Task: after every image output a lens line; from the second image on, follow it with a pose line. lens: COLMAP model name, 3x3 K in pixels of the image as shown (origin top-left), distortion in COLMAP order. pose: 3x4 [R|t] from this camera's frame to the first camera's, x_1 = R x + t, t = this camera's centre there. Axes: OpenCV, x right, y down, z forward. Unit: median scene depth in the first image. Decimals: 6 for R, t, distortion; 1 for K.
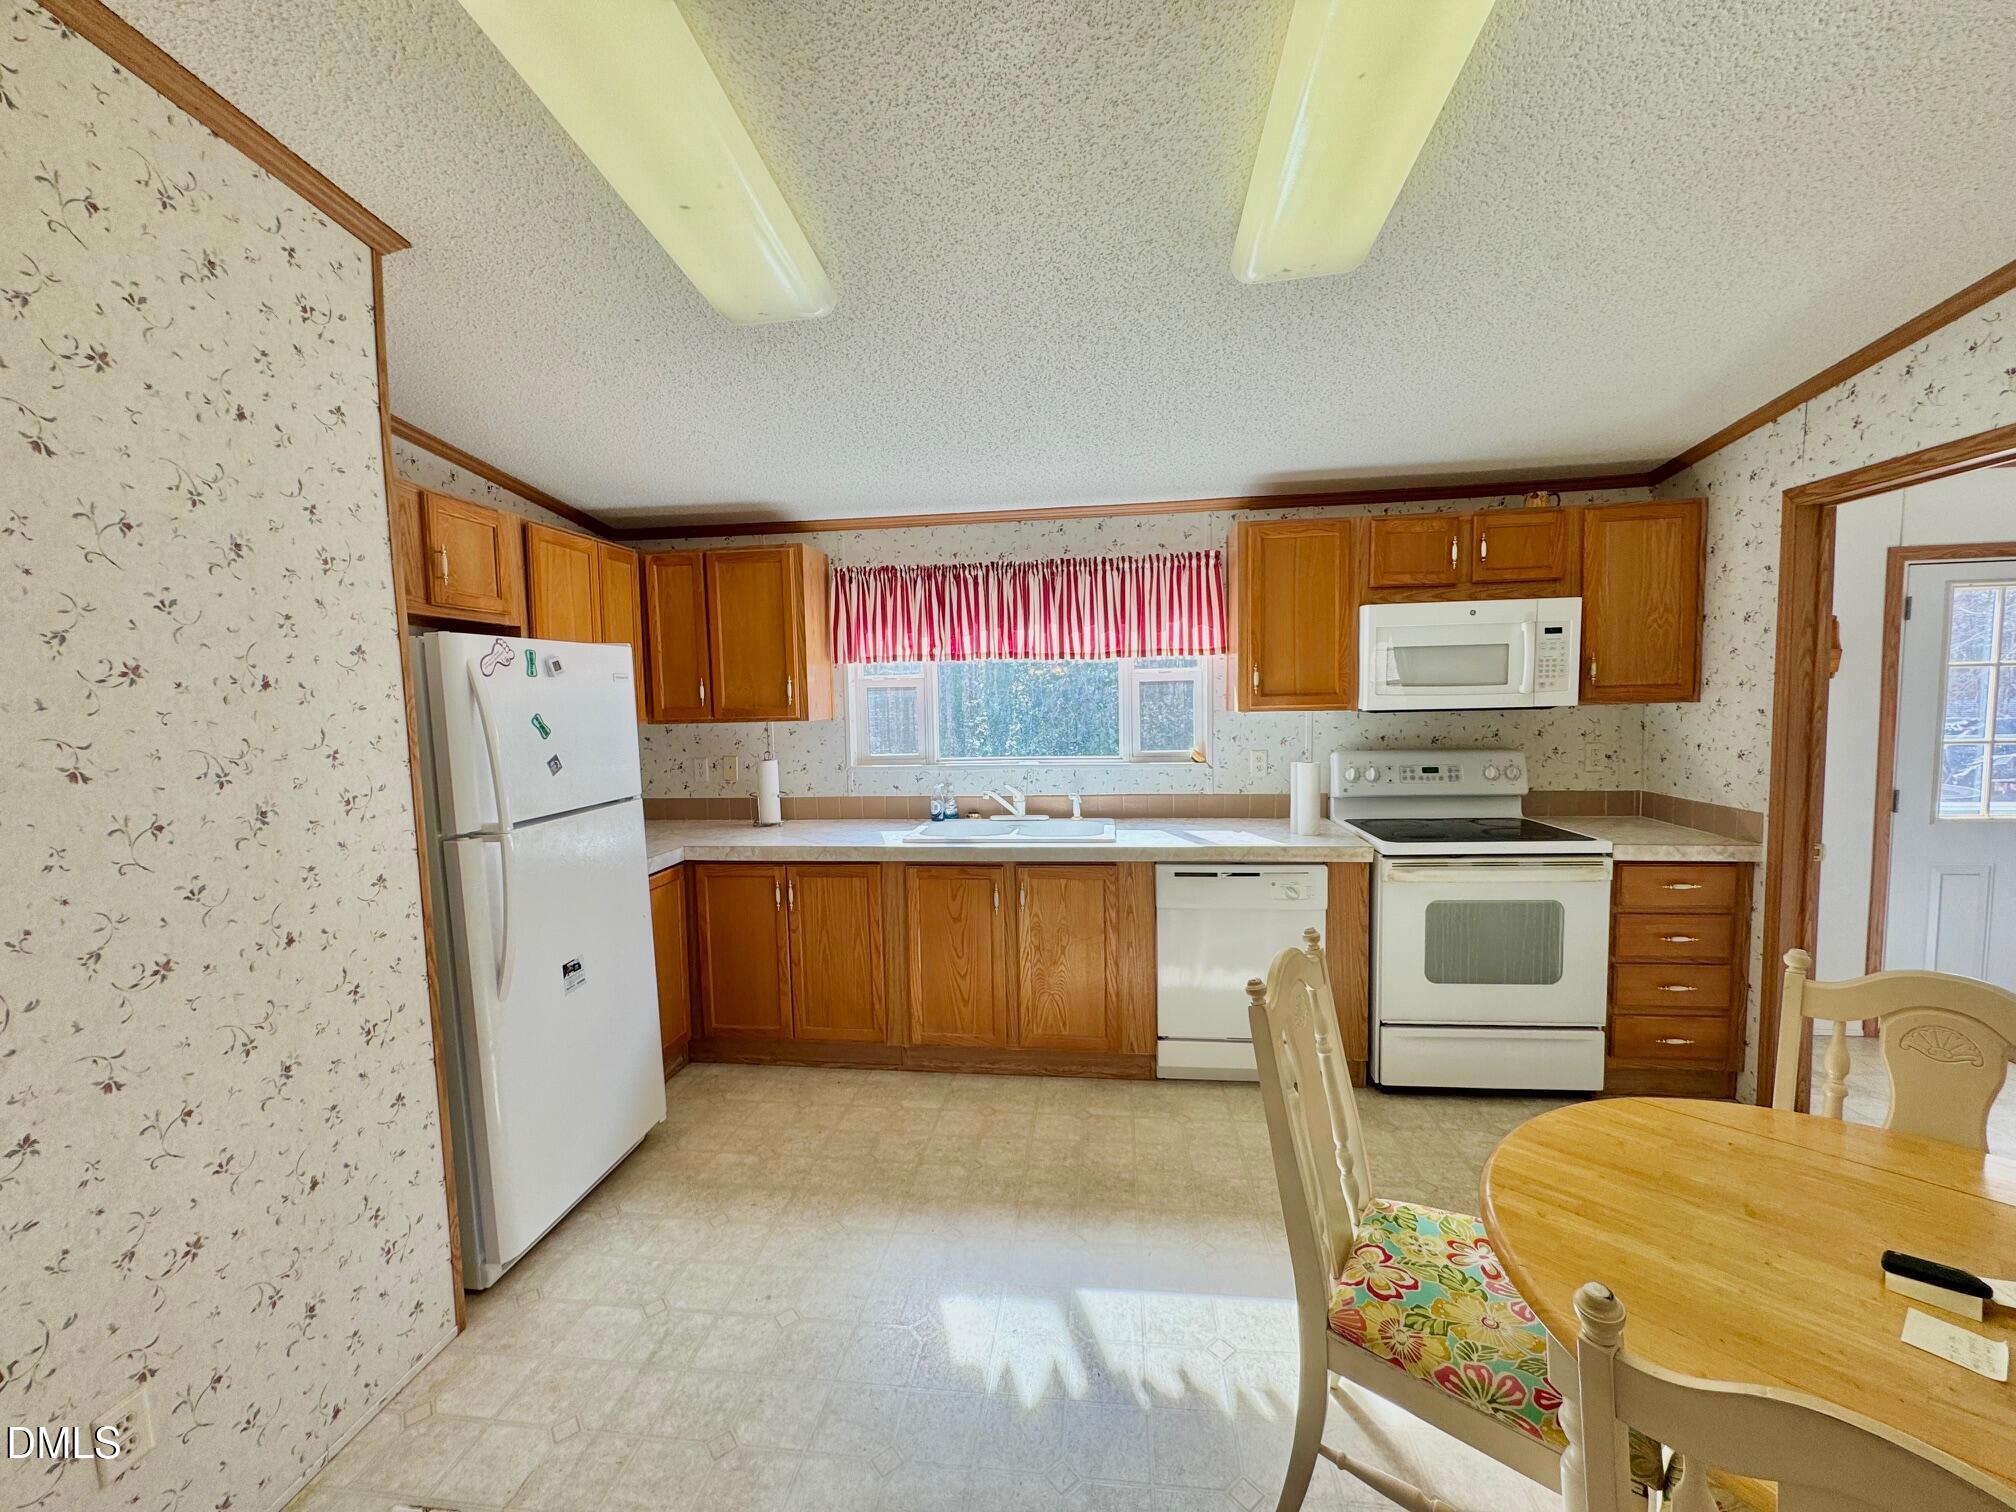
lens RADIAL K [[808.5, 0, 998.5], [0, 808.5, 754.2], [0, 0, 1]] dist [-0.005955, 0.000524]
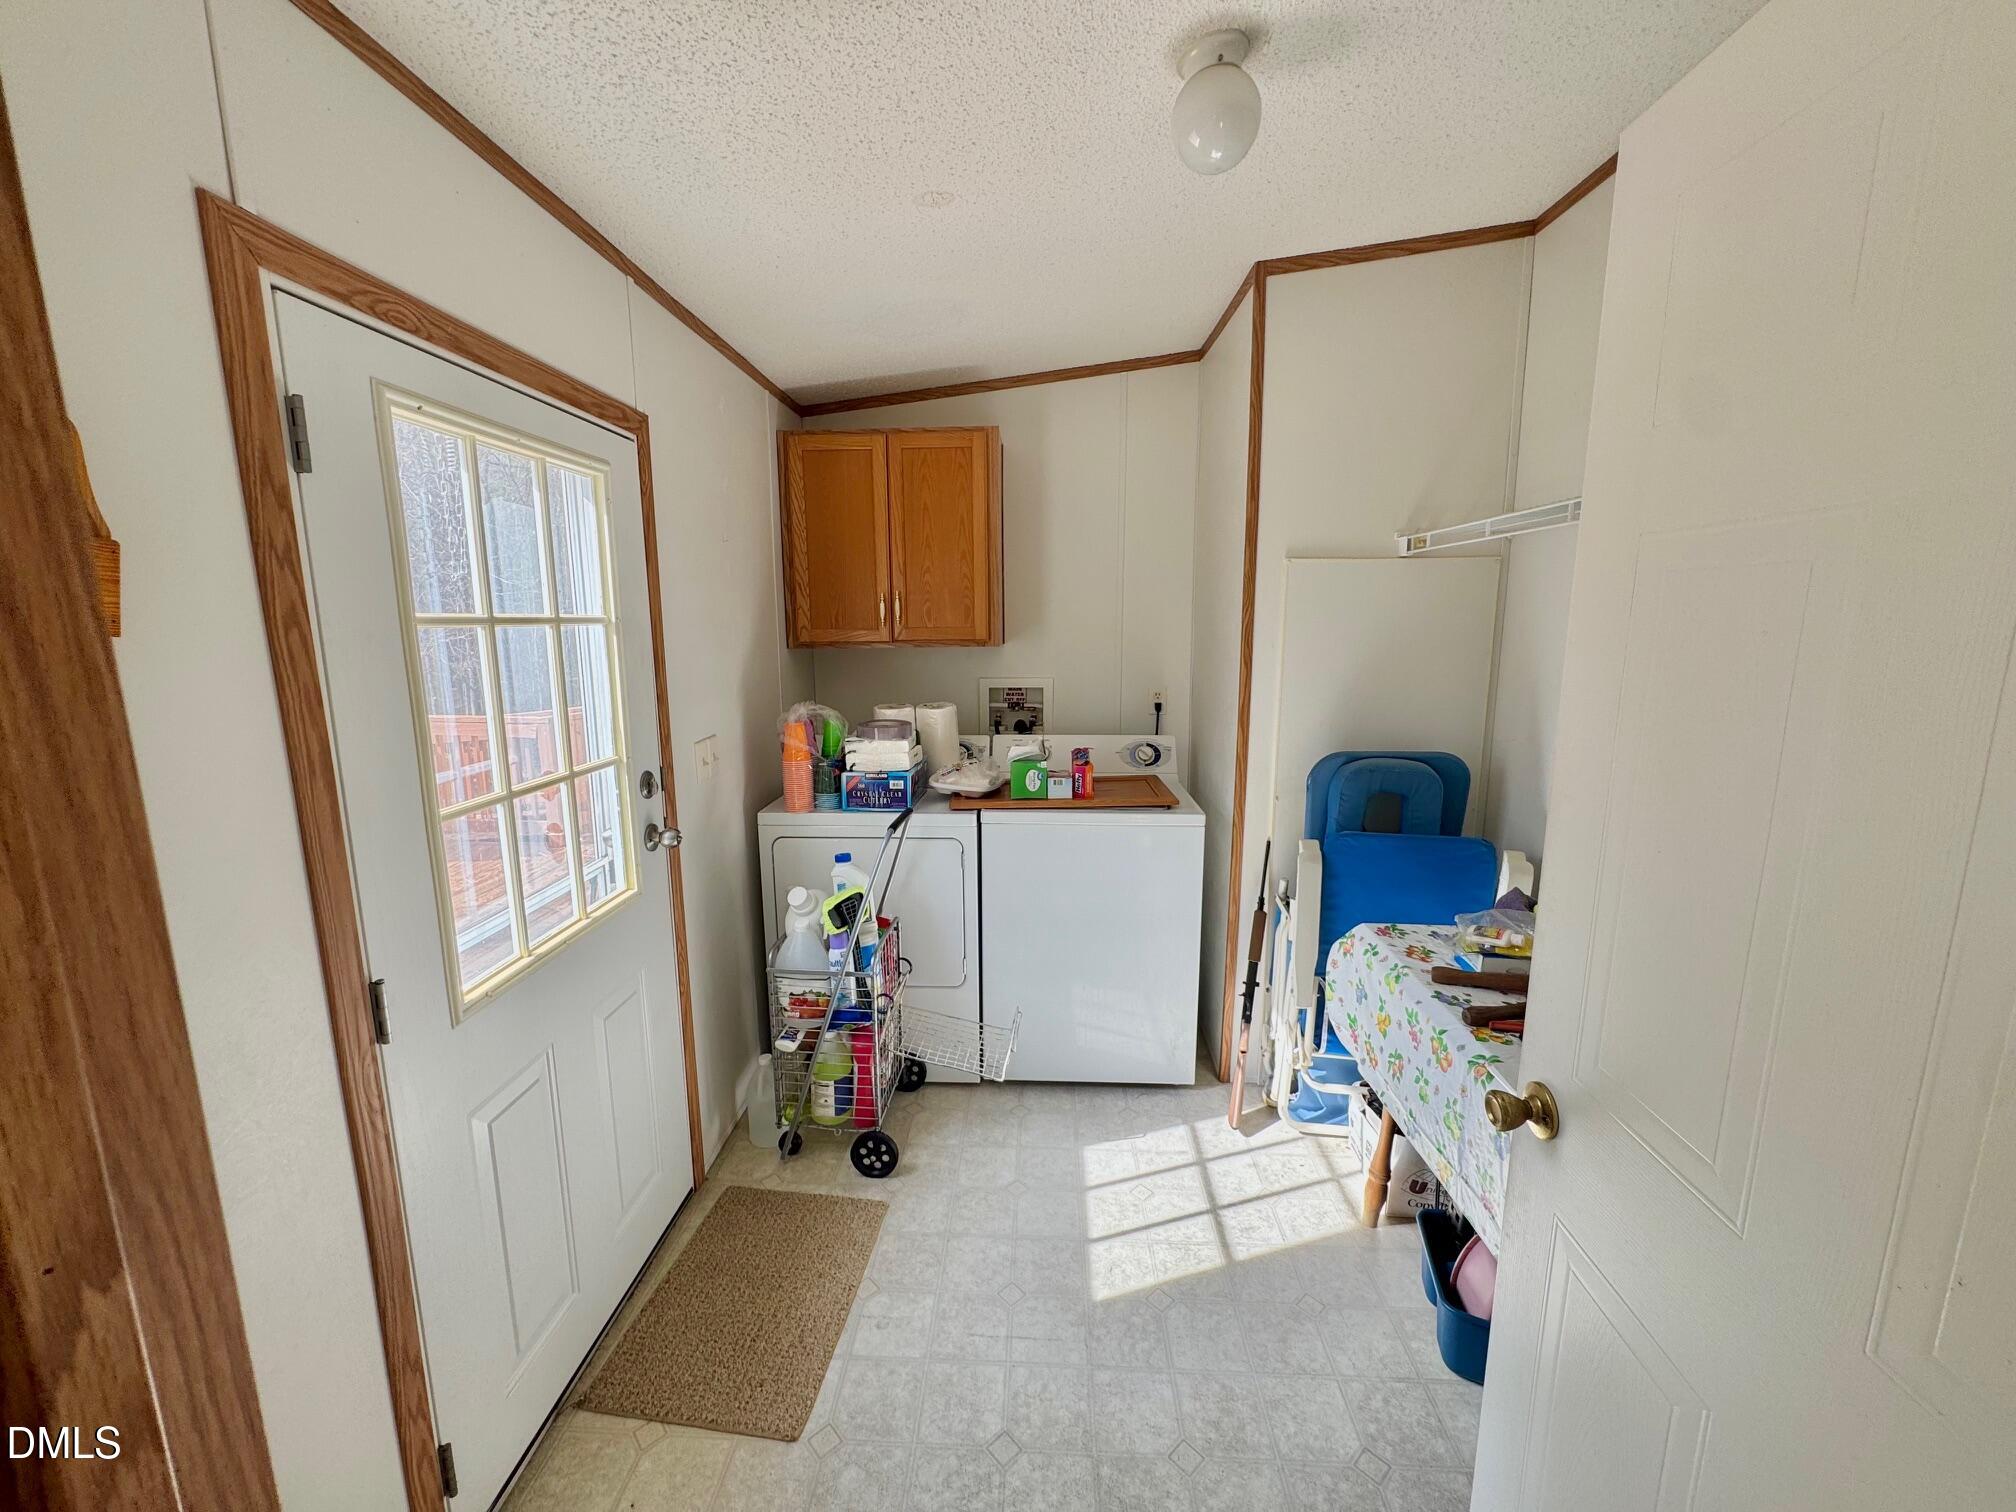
lens RADIAL K [[808.5, 0, 999.4], [0, 808.5, 762.4], [0, 0, 1]] dist [-0.005955, 0.000524]
pose [[-0.042886, -0.147672, 0.988106, 0.782219], [0.079778, 0.985352, 0.150723, -0.079372], [-0.995890, 0.085293, -0.030477, 0.739028]]
